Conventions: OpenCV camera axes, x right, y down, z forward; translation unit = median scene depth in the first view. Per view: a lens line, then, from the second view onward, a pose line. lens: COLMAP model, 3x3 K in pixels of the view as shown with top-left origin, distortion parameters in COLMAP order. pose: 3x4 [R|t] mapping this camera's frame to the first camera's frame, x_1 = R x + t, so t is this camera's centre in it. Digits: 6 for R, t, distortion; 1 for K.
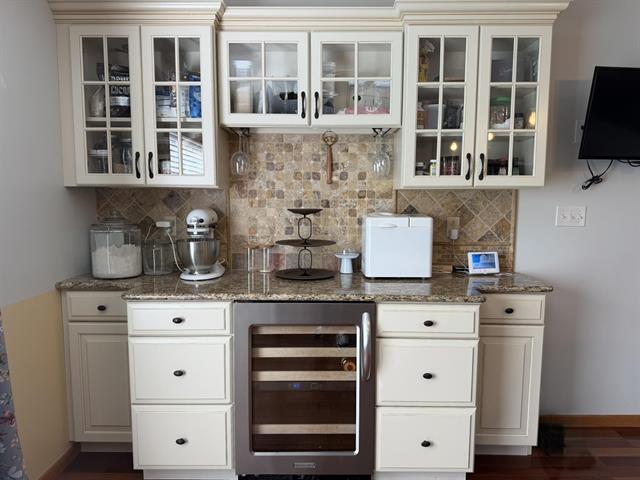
lens RADIAL K [[454.5, 0, 320.0], [0, 454.5, 240.0], [0, 0, 1]] dist [0.099004, -0.136380]
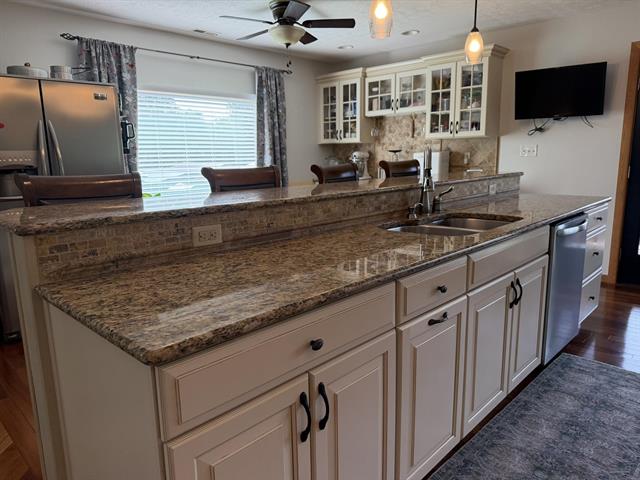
lens RADIAL K [[454.5, 0, 320.0], [0, 454.5, 240.0], [0, 0, 1]] dist [0.099004, -0.136380]
pose [[0.728204, 0.109186, -0.676607, 1.374215], [-0.039280, 0.992255, 0.117847, 0.131671], [0.684234, -0.059240, 0.726853, -1.017226]]
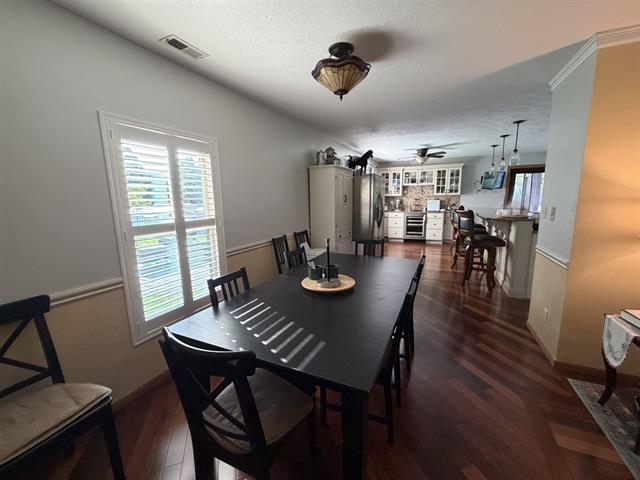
lens RADIAL K [[262.4, 0, 320.0], [0, 262.4, 240.0], [0, 0, 1]] dist [-0.000806, -0.000020]
pose [[0.906403, 0.046777, -0.419816, 0.293705], [-0.017979, 0.997221, 0.072295, 0.245616], [0.422031, -0.057981, 0.904725, -2.729725]]
